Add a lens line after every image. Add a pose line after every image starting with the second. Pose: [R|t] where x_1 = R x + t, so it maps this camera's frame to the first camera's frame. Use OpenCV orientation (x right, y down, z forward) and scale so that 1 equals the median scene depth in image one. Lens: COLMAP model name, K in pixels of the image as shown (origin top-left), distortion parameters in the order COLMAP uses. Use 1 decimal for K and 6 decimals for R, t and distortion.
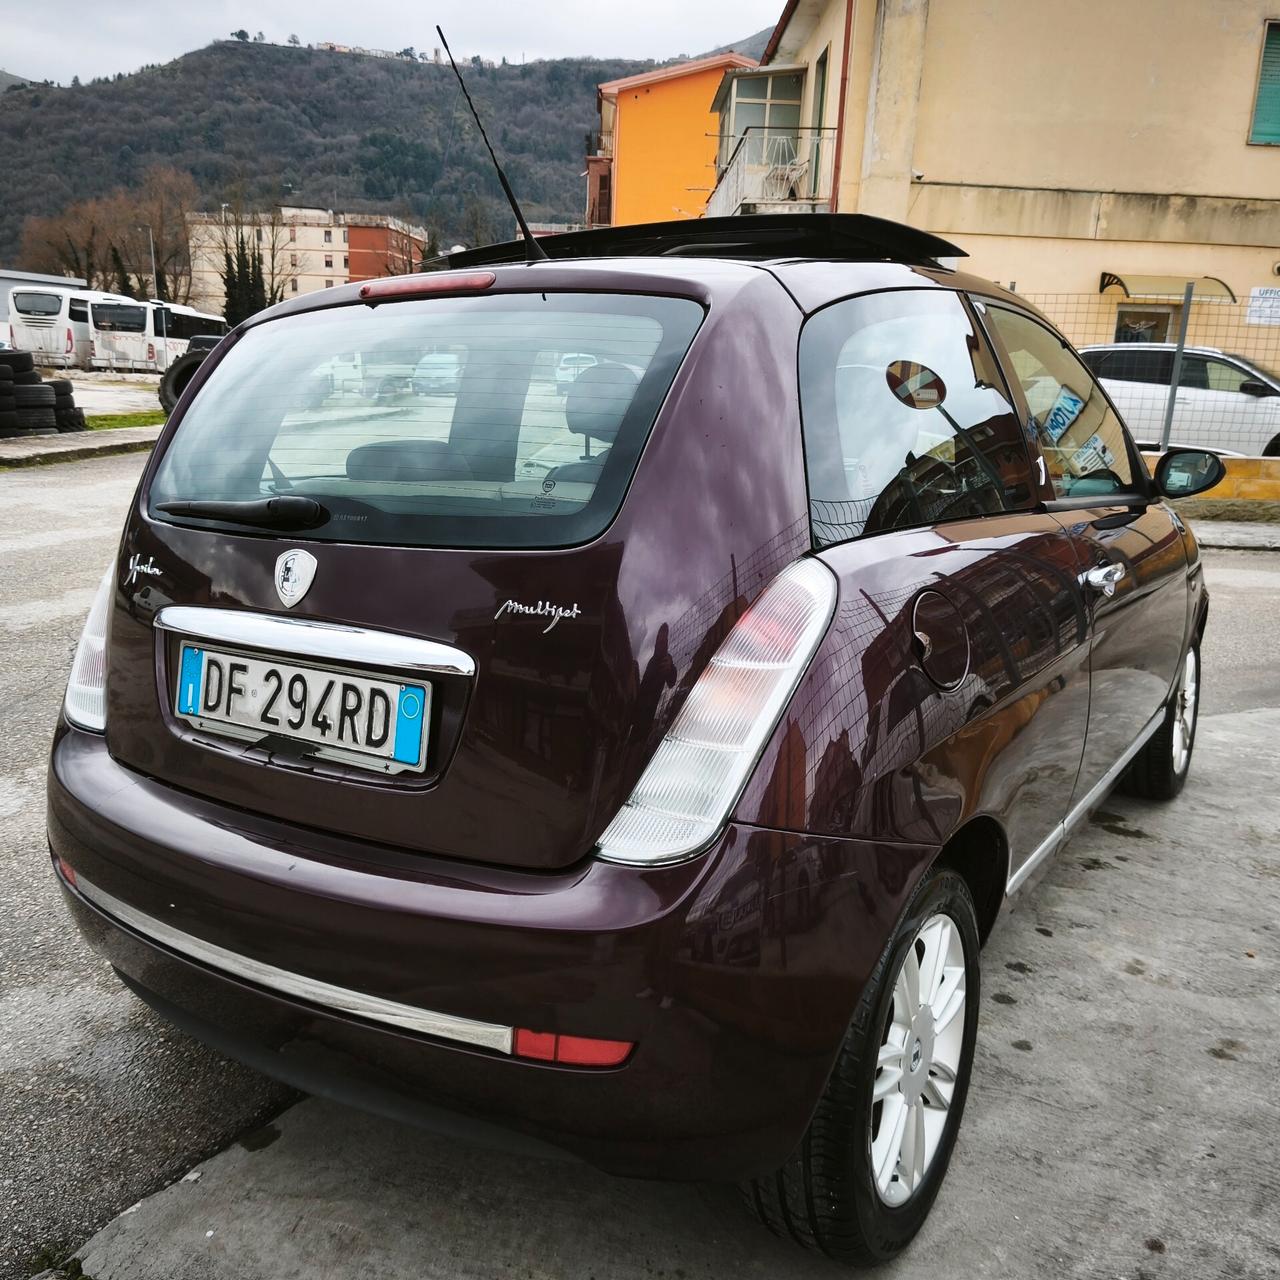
lens RADIAL K [[1117.8, 0, 635.1], [0, 1117.8, 638.4], [0, 0, 1]] dist [0.080950, -0.067832]
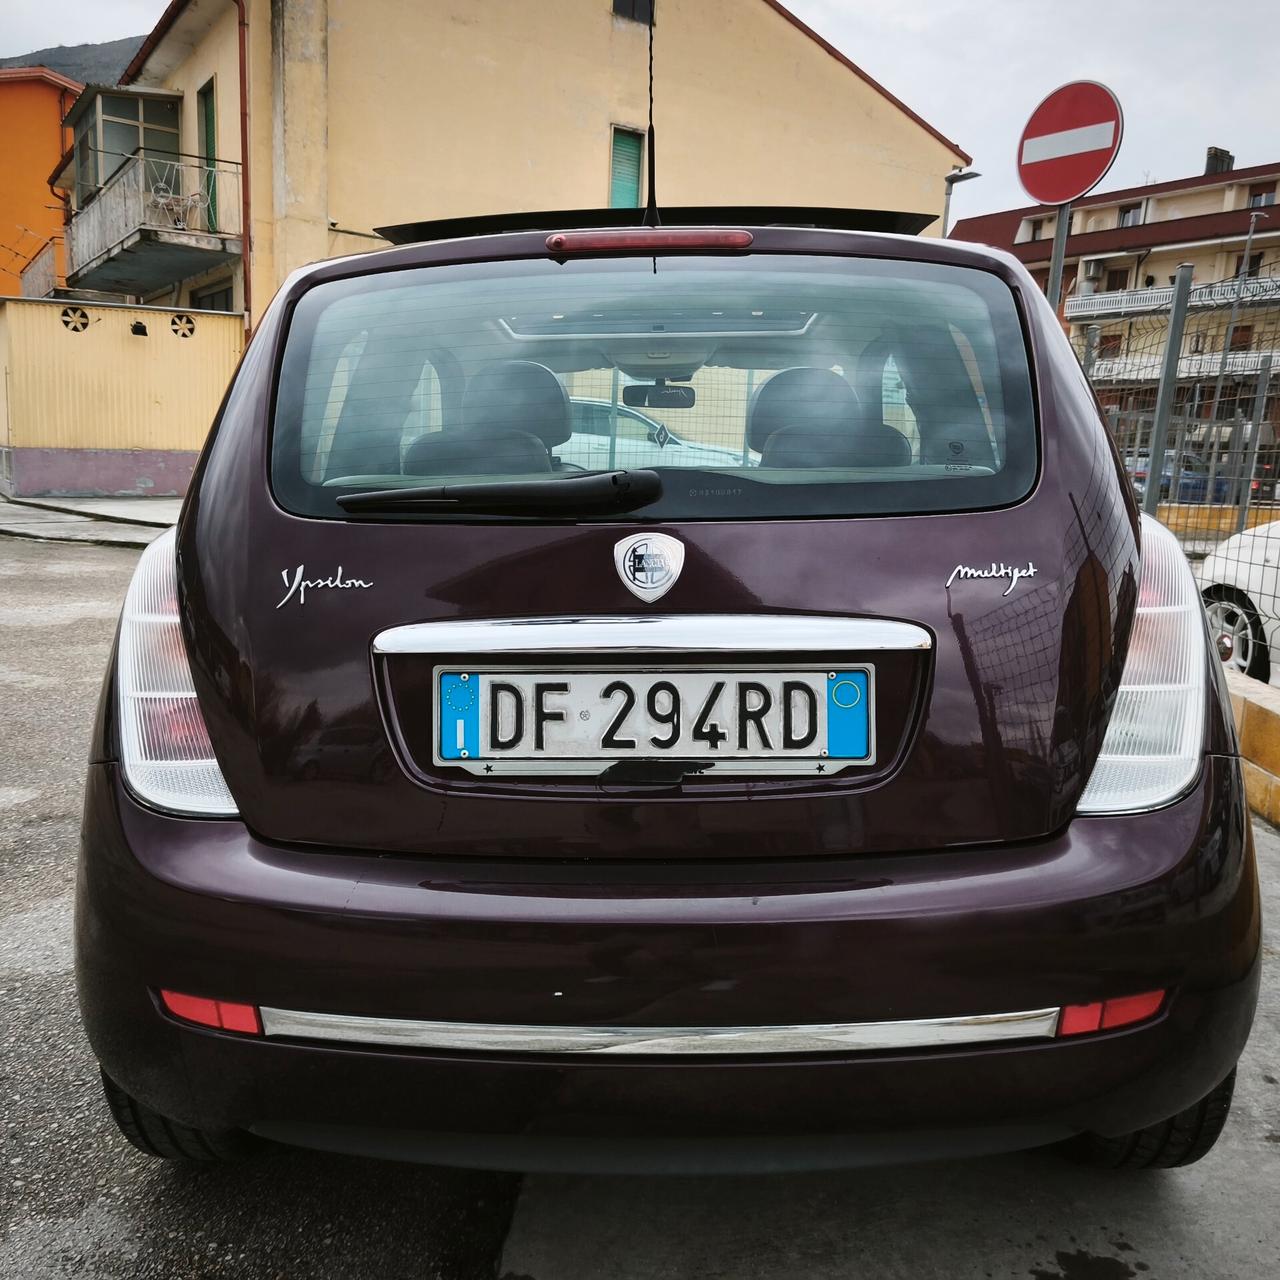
lens RADIAL K [[1117.8, 0, 643.4], [0, 1117.8, 644.2], [0, 0, 1]] dist [0.080950, -0.067832]
pose [[0.849239, -0.089470, 0.520373, -0.730748], [0.110171, 0.993873, -0.008917, 0.009721], [-0.516387, 0.064903, 0.853893, 0.289616]]
